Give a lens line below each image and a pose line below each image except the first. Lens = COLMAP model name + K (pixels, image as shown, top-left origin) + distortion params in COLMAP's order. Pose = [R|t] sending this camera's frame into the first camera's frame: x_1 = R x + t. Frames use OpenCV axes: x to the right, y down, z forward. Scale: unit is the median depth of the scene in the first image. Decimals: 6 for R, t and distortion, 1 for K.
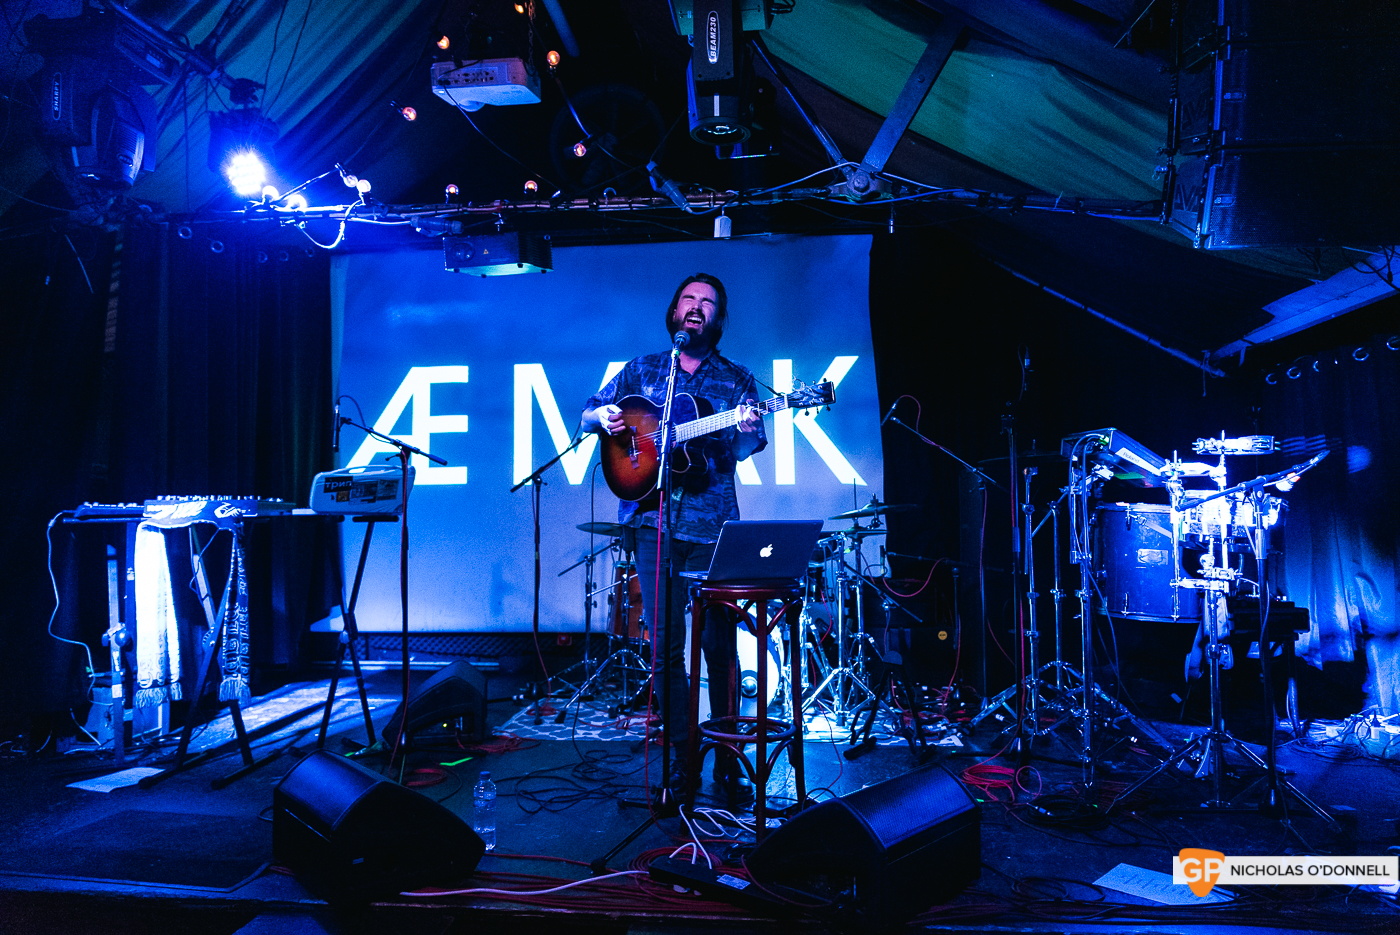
lens RADIAL K [[950.1, 0, 700.0], [0, 950.1, 467.5], [0, 0, 1]] dist [-0.007782, -0.003784]
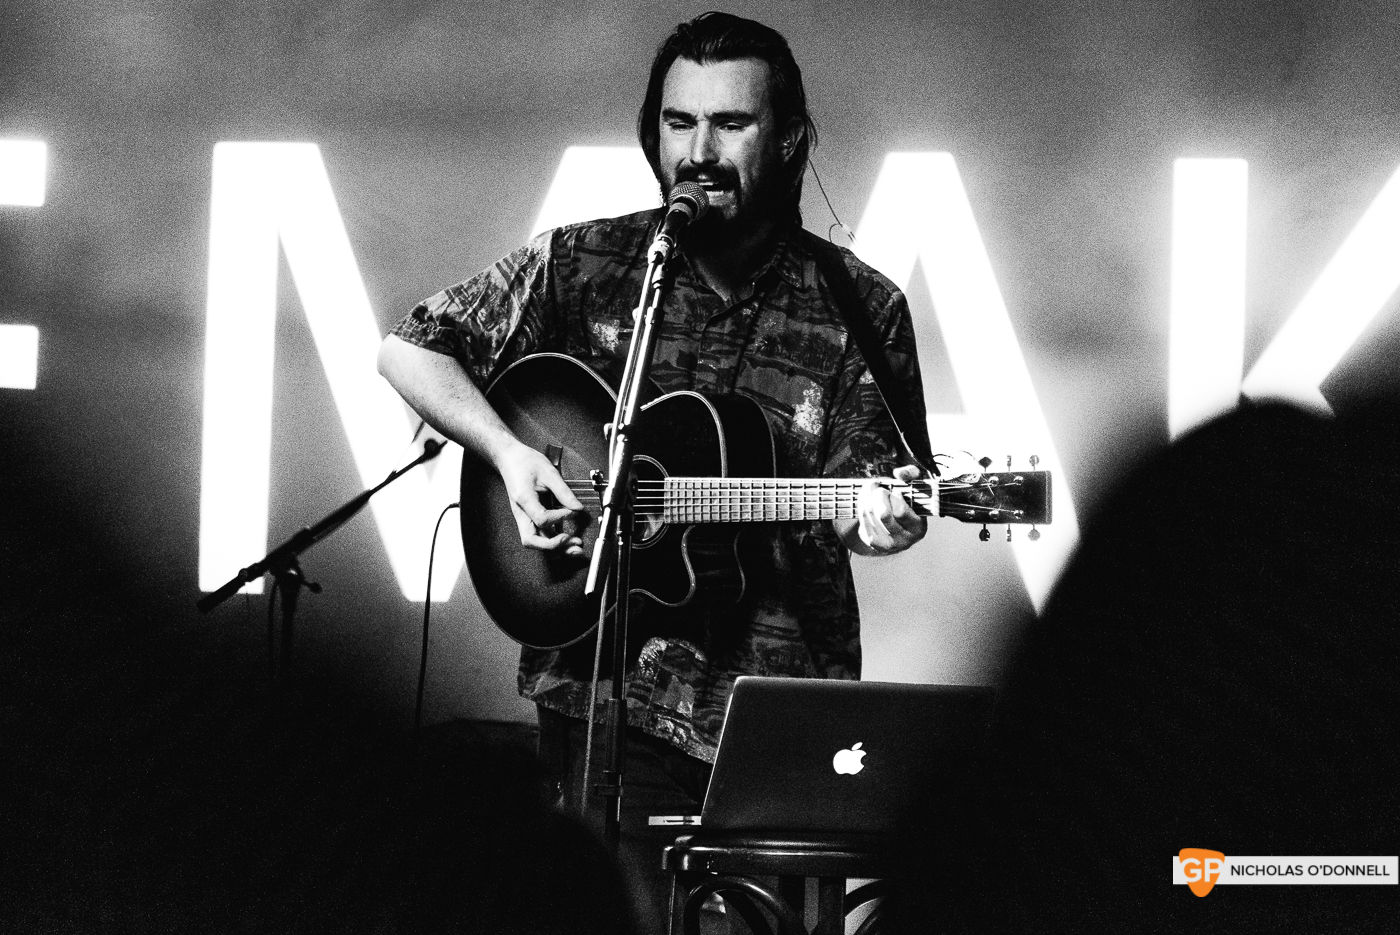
lens RADIAL K [[5252.8, 0, 700.0], [0, 5252.8, 467.5], [0, 0, 1]] dist [0.086854, 0.646236]
pose [[0.995293, 0.034953, -0.090387, 0.092491], [-0.036491, 0.999215, -0.015426, 0.000715], [0.089777, 0.018652, 0.995787, -0.552907]]
